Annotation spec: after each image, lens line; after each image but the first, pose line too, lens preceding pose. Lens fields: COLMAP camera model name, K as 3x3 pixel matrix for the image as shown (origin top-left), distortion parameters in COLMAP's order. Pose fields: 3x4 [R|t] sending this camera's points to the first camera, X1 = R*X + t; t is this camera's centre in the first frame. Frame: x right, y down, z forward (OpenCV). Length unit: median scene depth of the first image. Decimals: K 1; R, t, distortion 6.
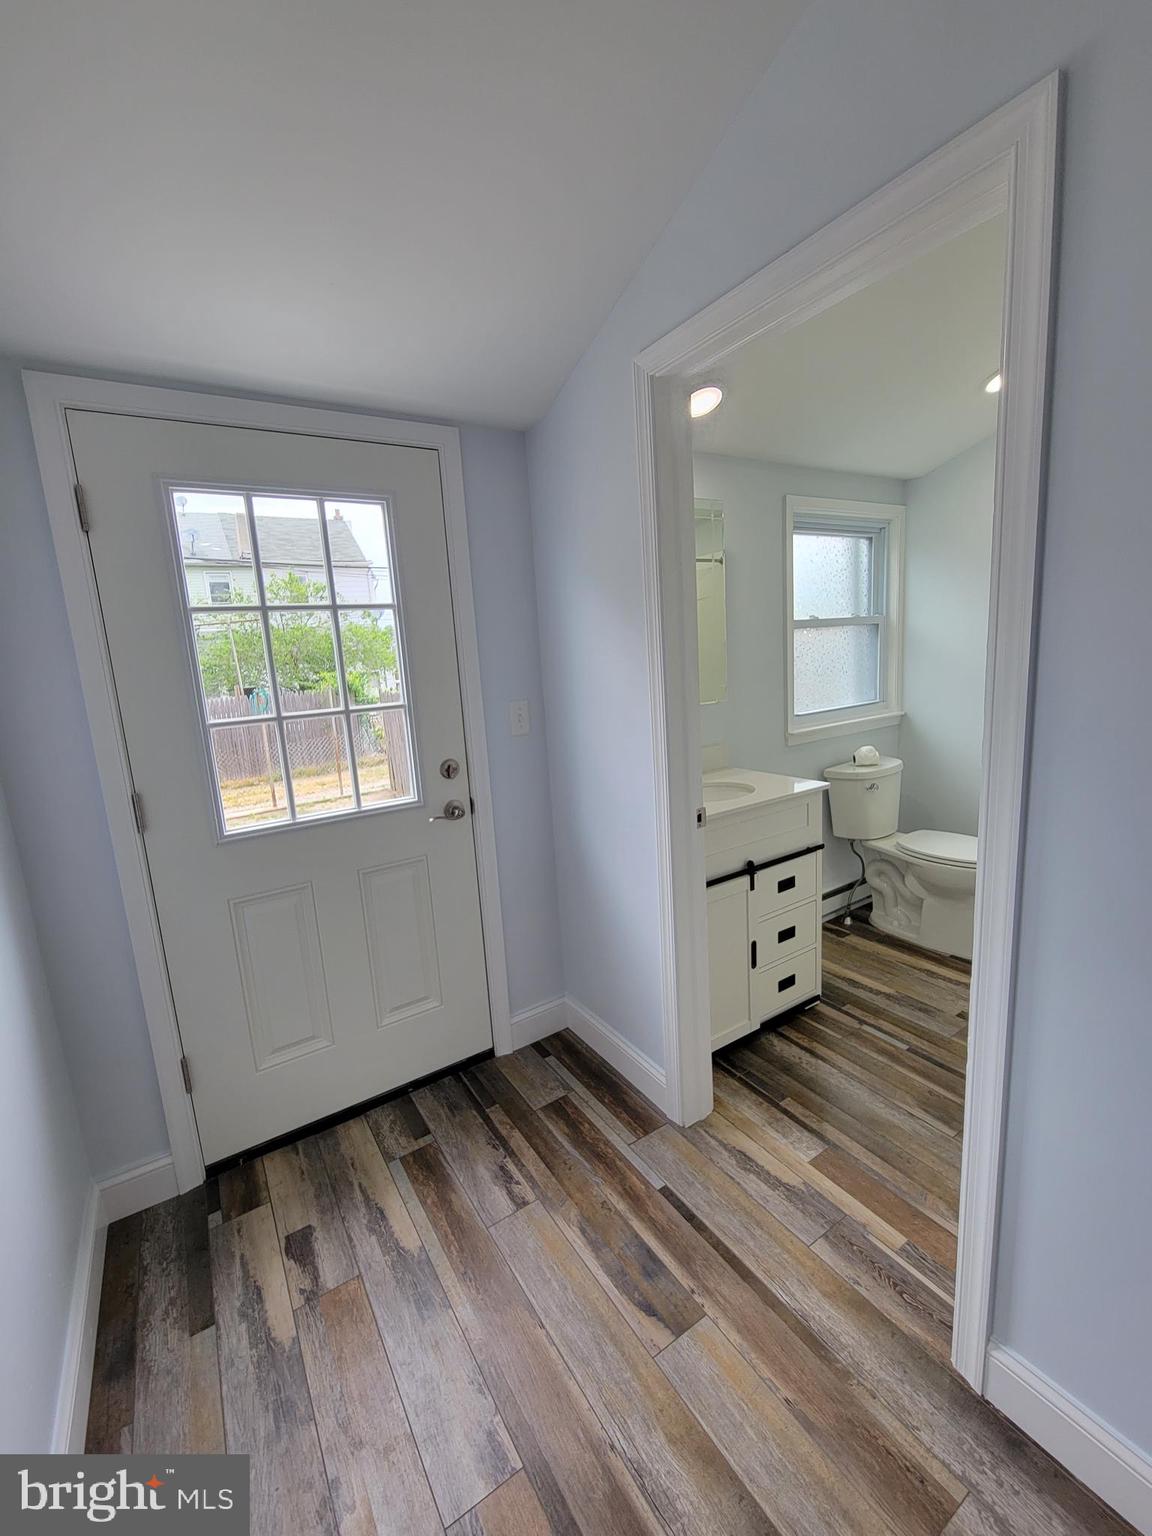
lens RADIAL K [[627.1, 0, 573.1], [0, 627.1, 767.3], [0, 0, 1]] dist [-0.004305, -0.000774]
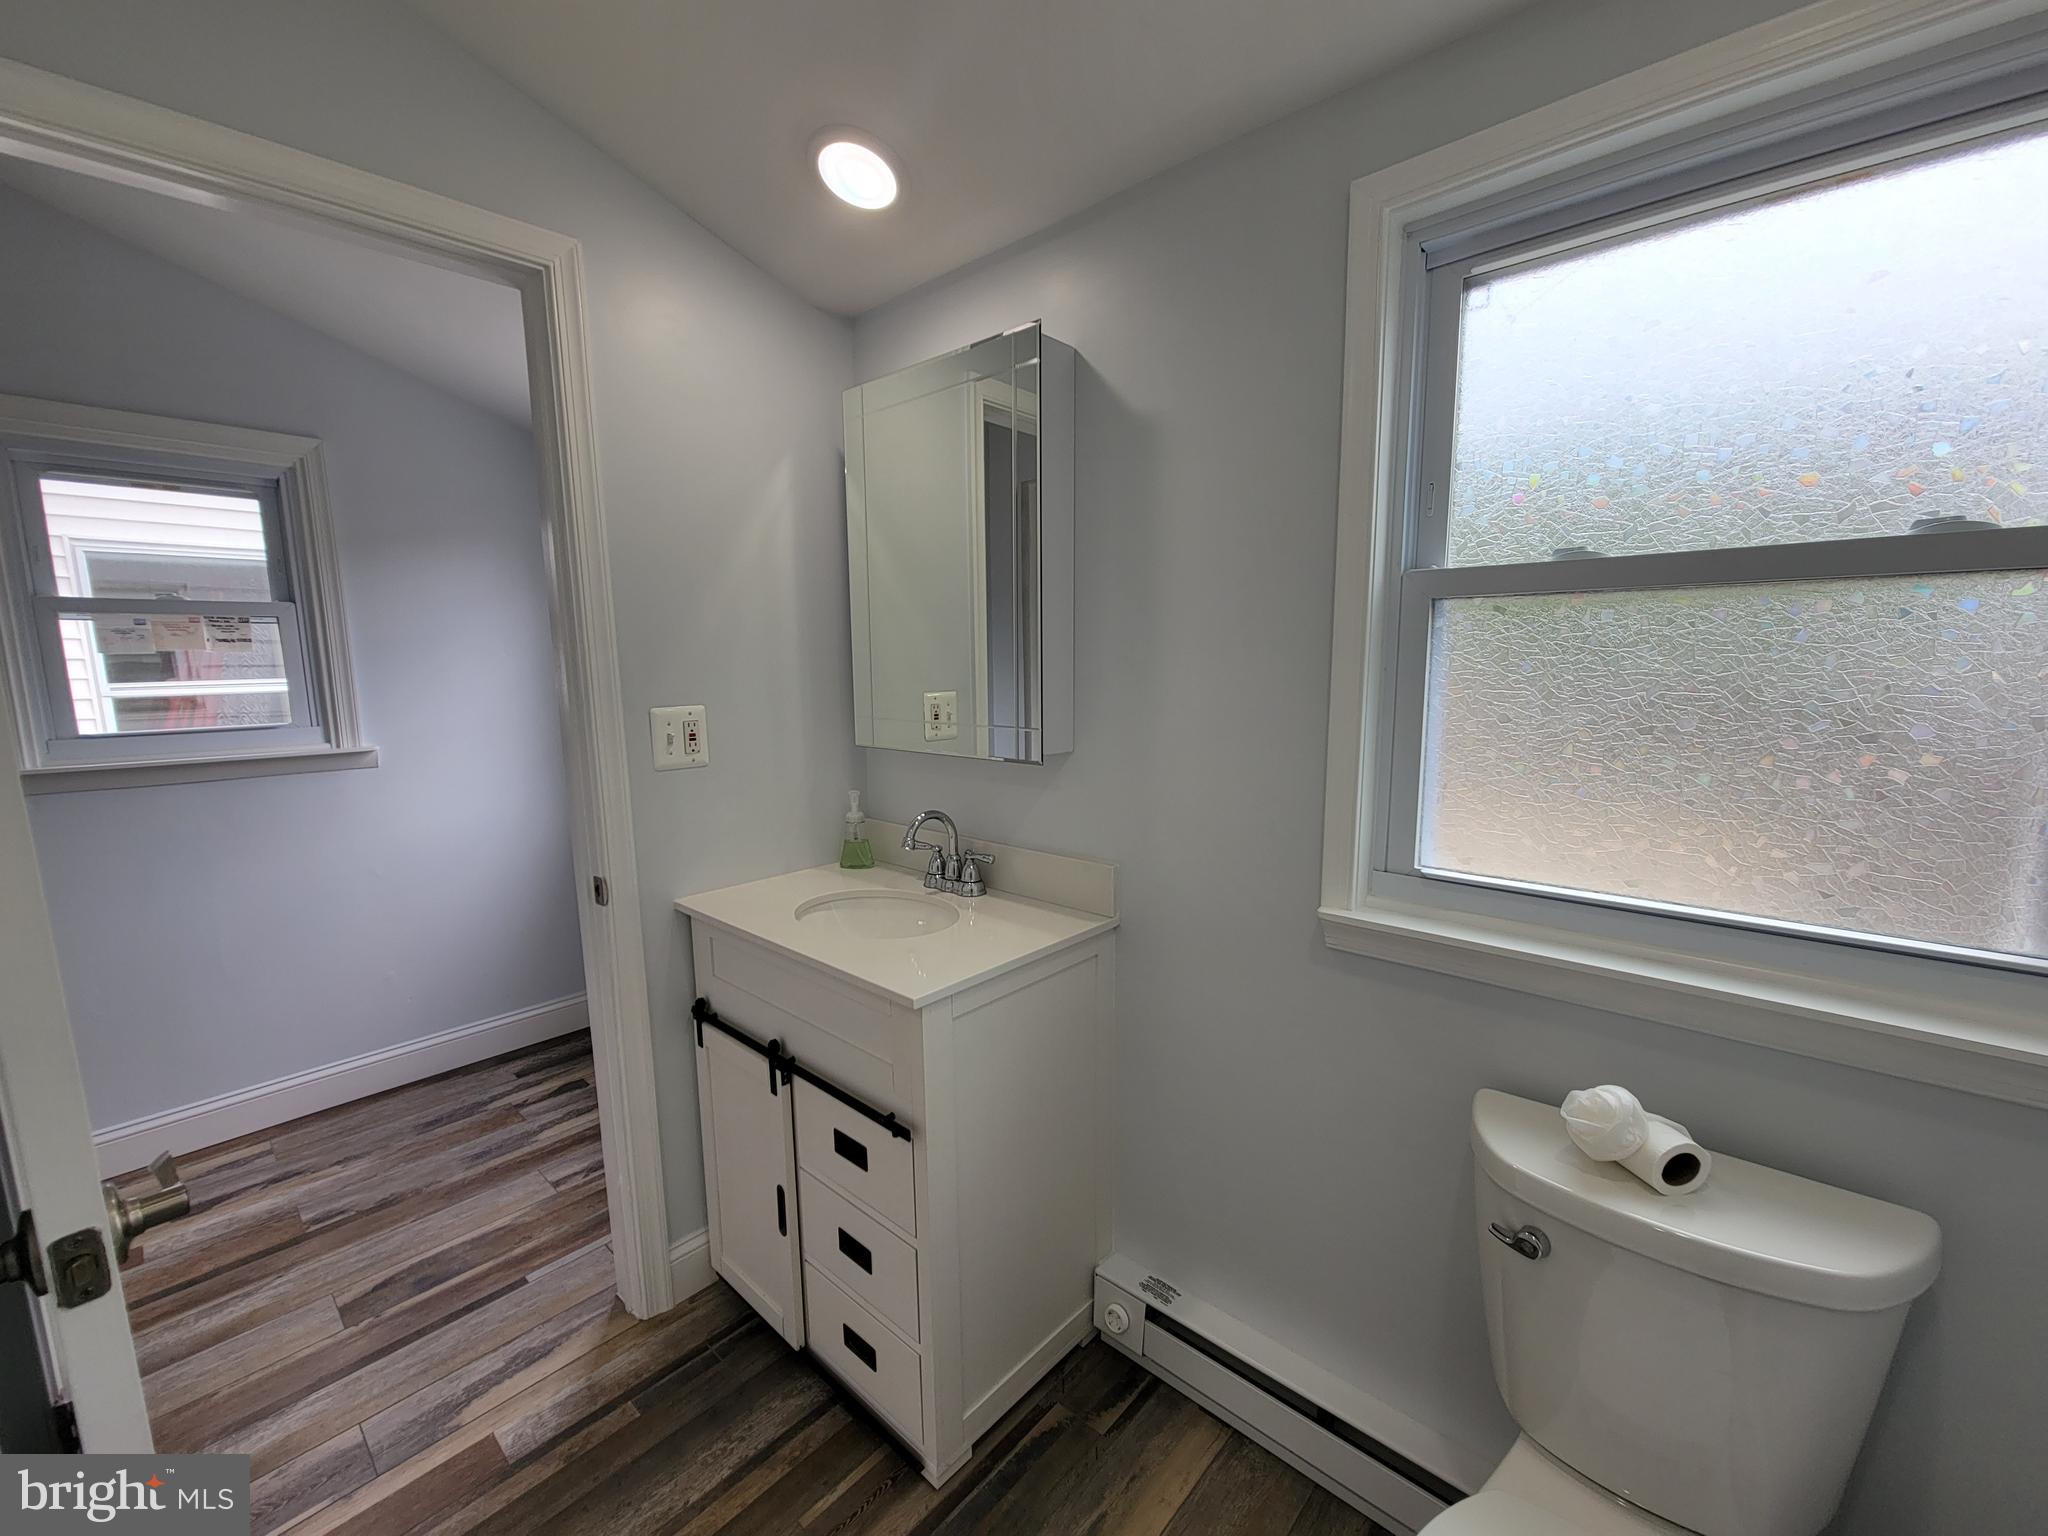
lens RADIAL K [[836.1, 0, 1012.3], [0, 836.1, 777.5], [0, 0, 1]] dist [-0.004305, -0.000774]
pose [[0.263364, 0.198422, -0.944070, 1.258196], [-0.183604, 0.971041, 0.152871, -0.281365], [0.947063, 0.133074, 0.292168, 1.219972]]
